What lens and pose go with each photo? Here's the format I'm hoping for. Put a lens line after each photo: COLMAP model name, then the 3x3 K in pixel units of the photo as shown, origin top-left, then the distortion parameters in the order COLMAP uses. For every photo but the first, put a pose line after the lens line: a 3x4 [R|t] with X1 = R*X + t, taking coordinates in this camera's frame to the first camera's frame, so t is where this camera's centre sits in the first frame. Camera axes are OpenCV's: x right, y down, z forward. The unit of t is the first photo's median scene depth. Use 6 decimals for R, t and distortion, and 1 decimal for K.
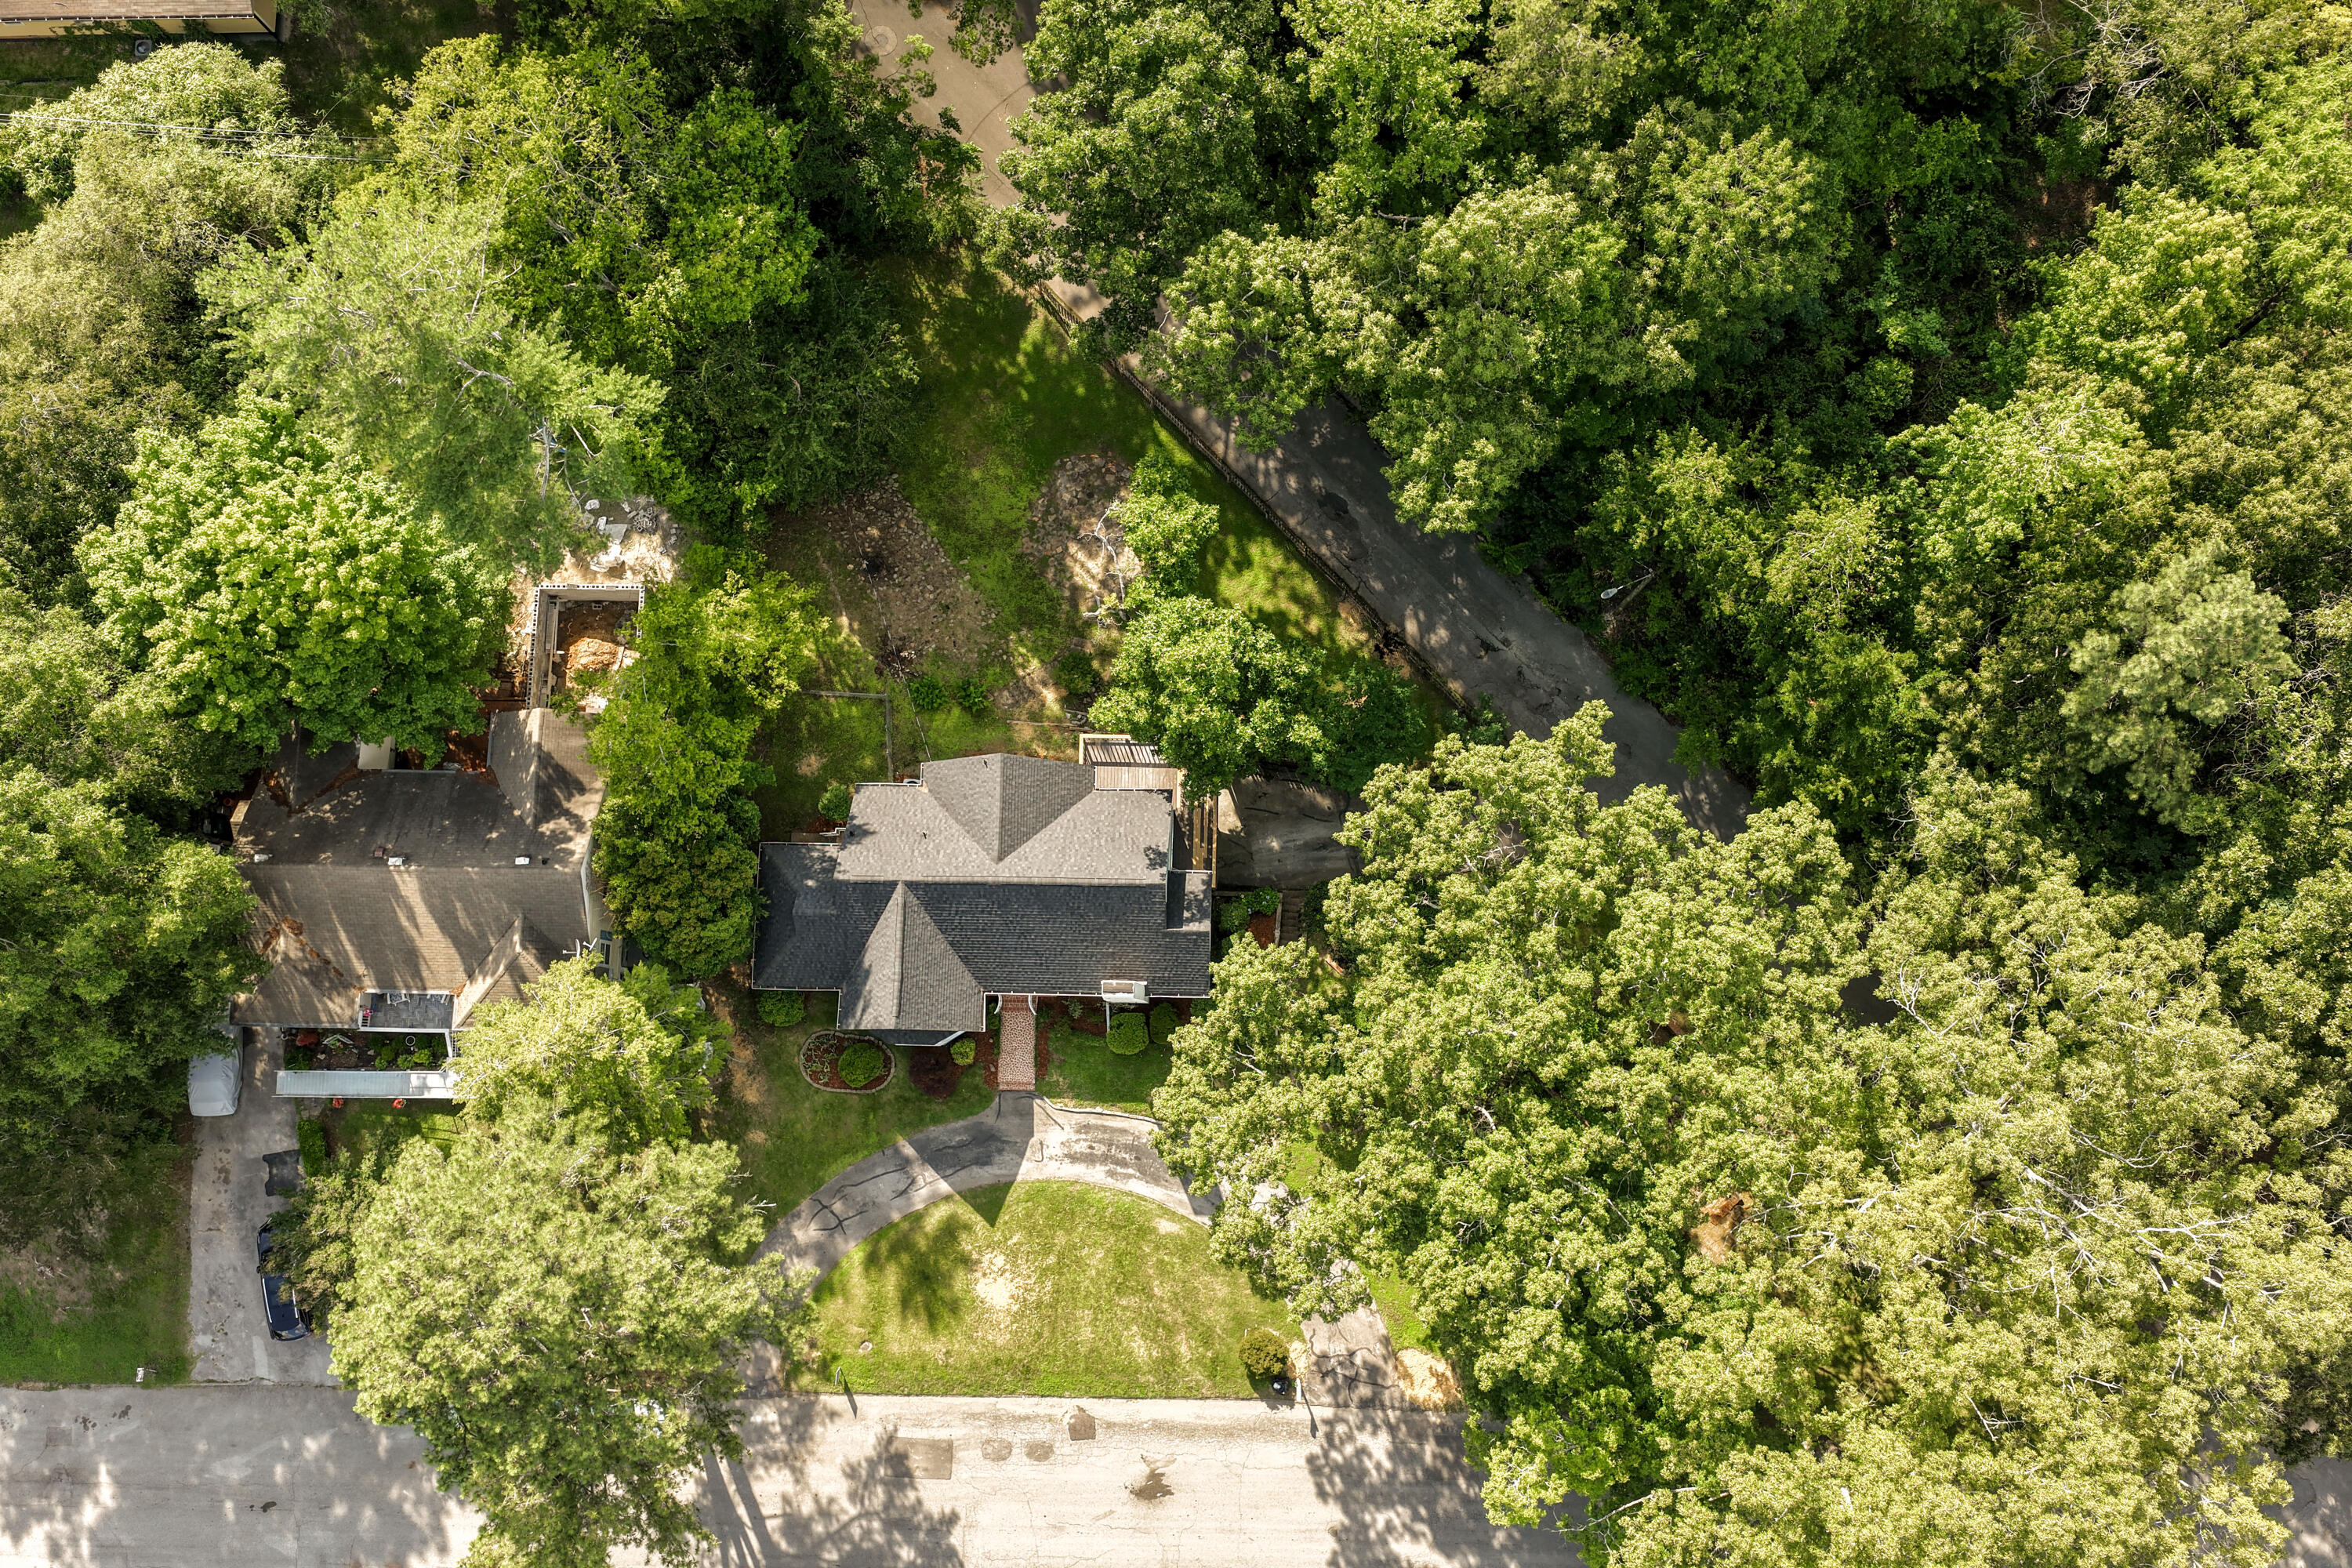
lens RADIAL K [[1929.1, 0, 1183.2], [0, 1929.1, 780.9], [0, 0, 1]] dist [-0.003101, 0.028681]
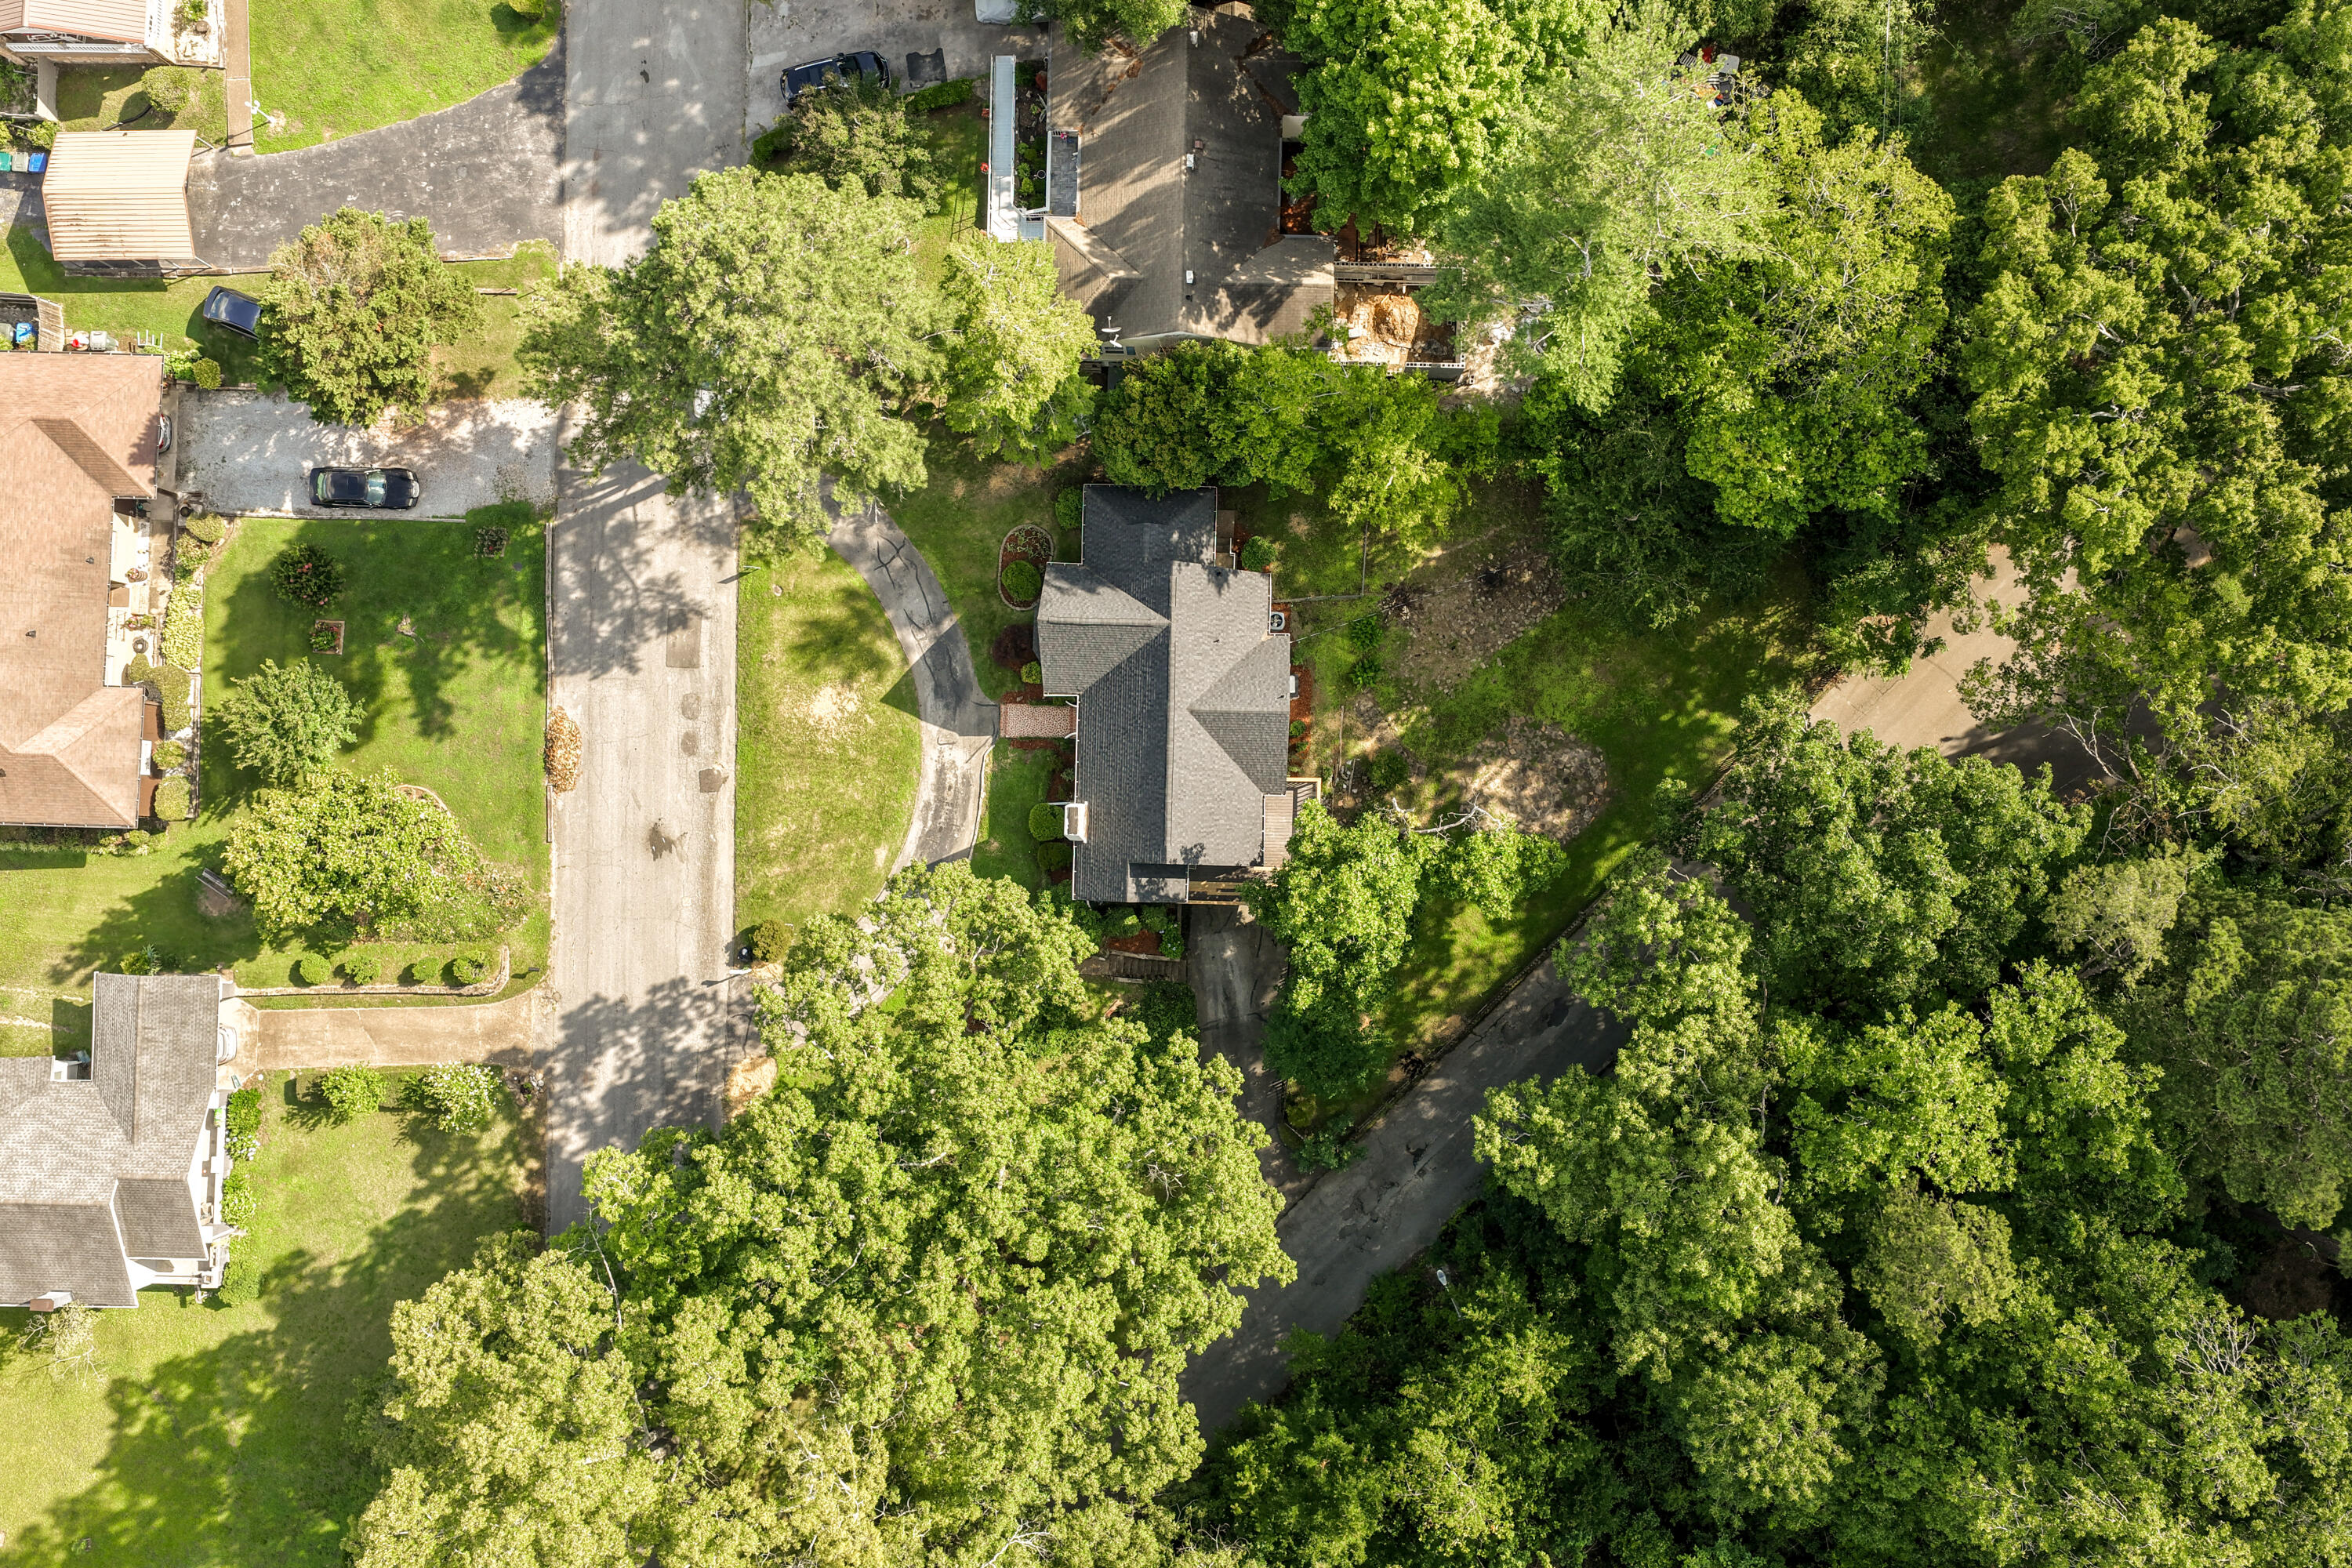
lens RADIAL K [[1929.1, 0, 1175.0], [0, 1929.1, 779.7], [0, 0, 1]] dist [-0.003101, 0.028681]
pose [[-0.002144, 0.999995, 0.002124, -0.063521], [-0.985001, -0.002478, 0.172532, -0.150515], [0.172537, -0.001723, 0.985002, -0.086892]]
